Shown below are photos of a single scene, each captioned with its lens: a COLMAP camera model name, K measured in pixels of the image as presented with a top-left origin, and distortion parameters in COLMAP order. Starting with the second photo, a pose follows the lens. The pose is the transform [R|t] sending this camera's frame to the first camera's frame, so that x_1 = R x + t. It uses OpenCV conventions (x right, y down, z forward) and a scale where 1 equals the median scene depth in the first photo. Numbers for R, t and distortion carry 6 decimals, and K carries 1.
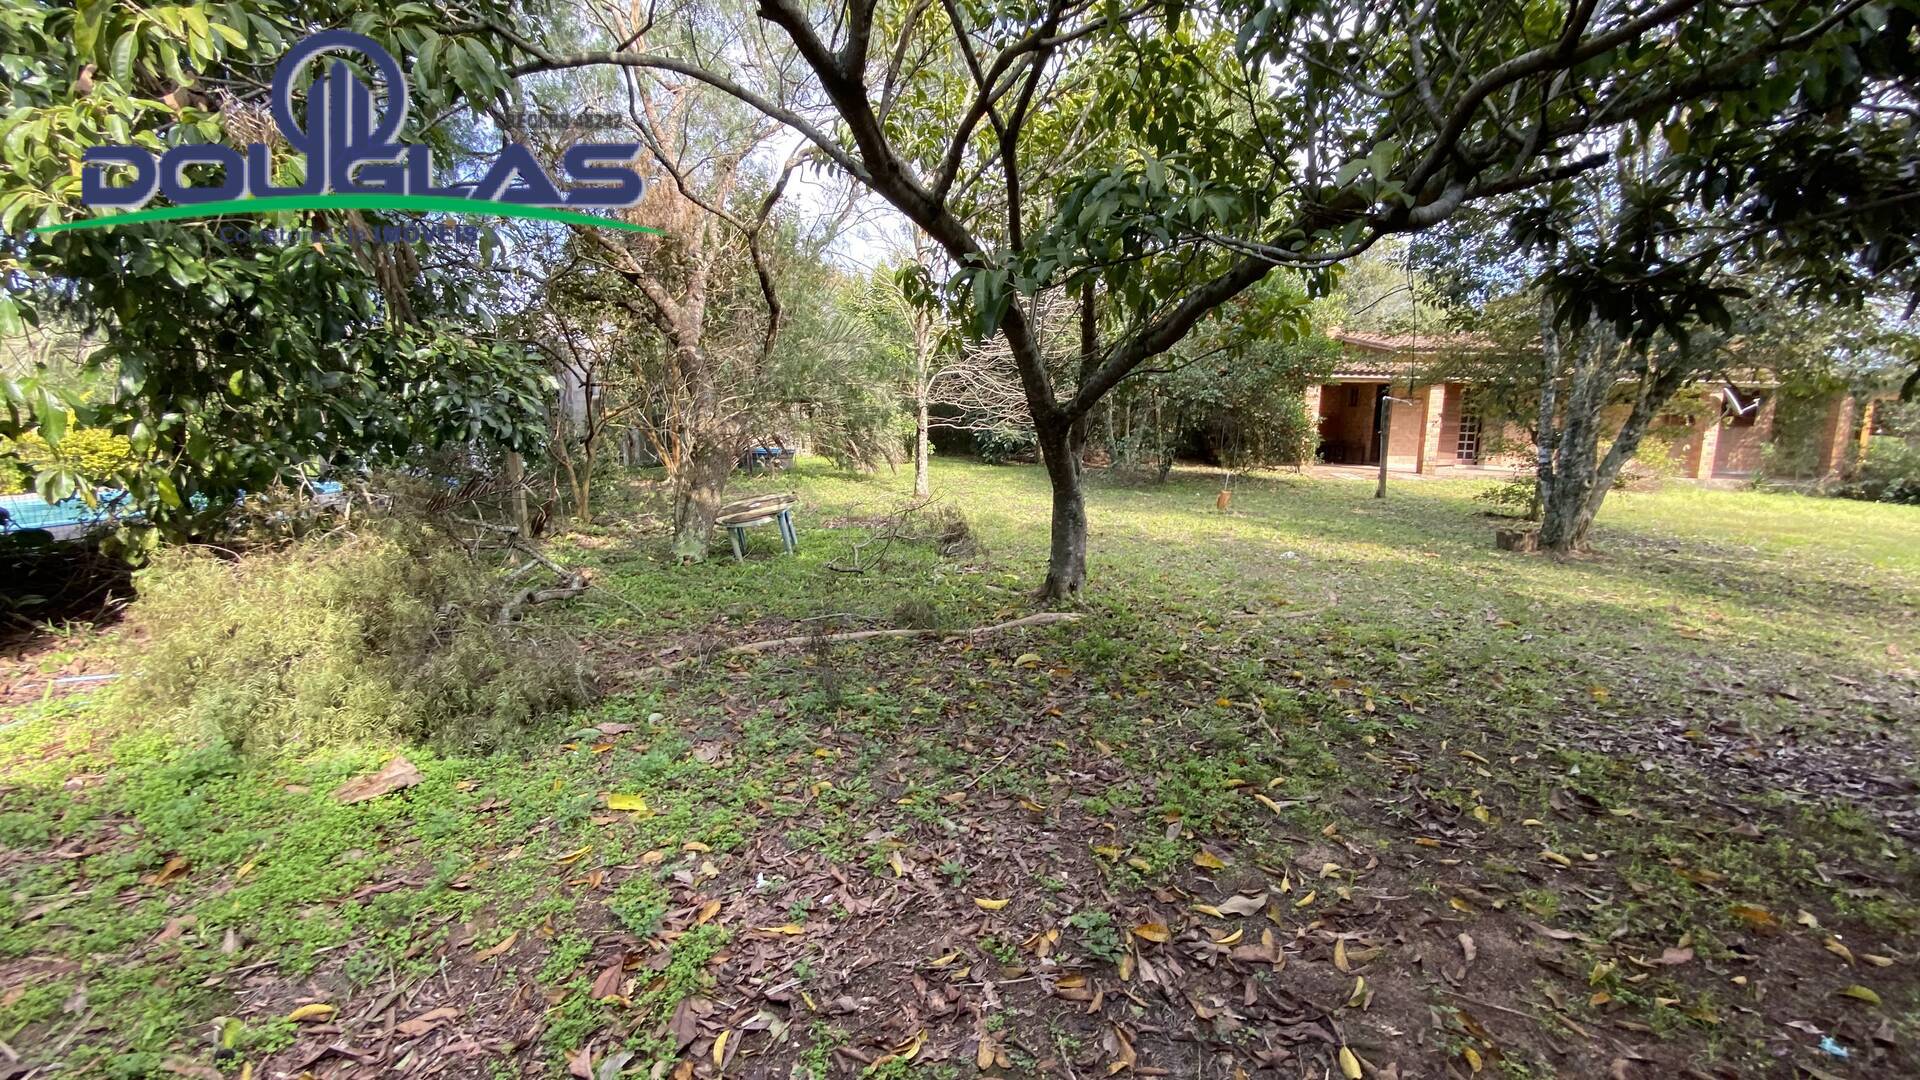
lens RADIAL K [[787.0, 0, 960.2], [0, 787.0, 544.2], [0, 0, 1]] dist [0.035262, -0.025352]
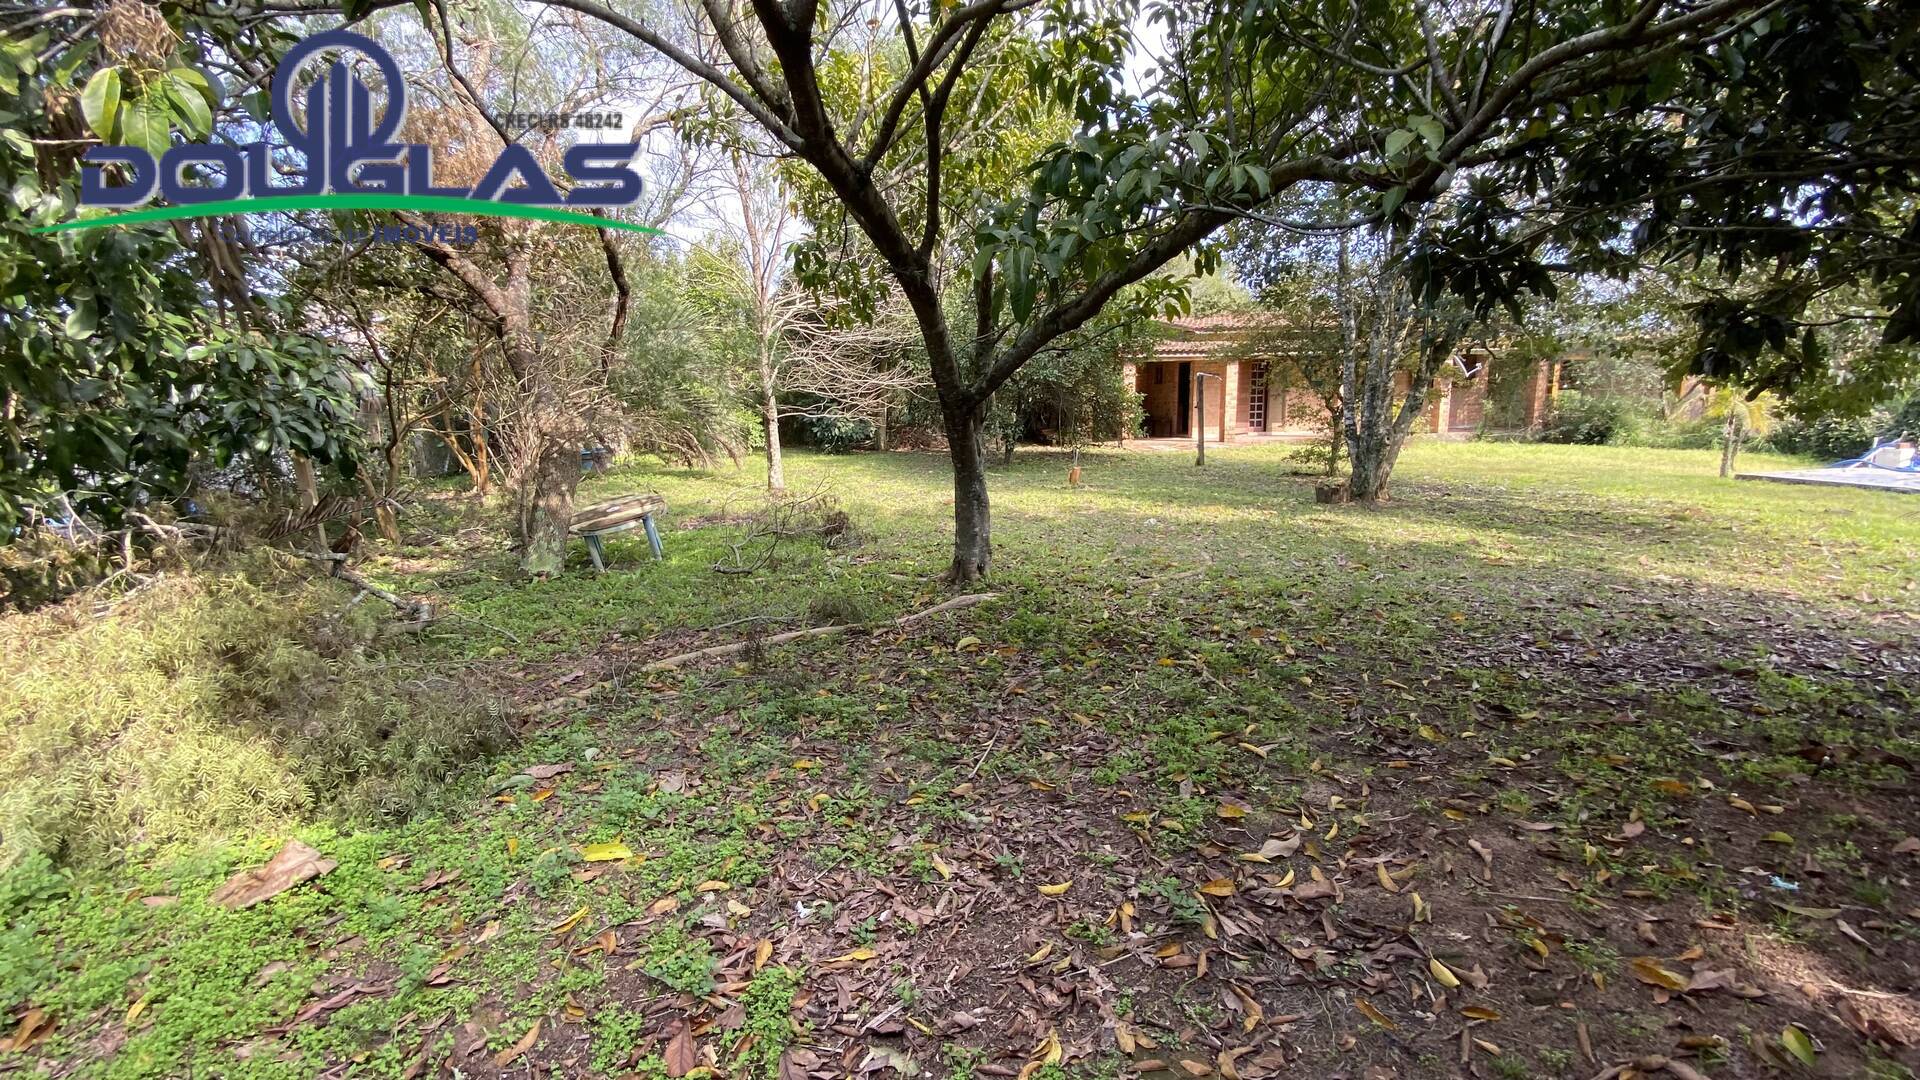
lens RADIAL K [[789.9, 0, 964.8], [0, 789.9, 529.8], [0, 0, 1]] dist [0.032287, -0.022342]
pose [[0.971008, -0.075467, 0.226823, -0.158326], [0.076081, 0.997083, 0.006047, -0.001900], [-0.226618, 0.011385, 0.973917, 0.038840]]
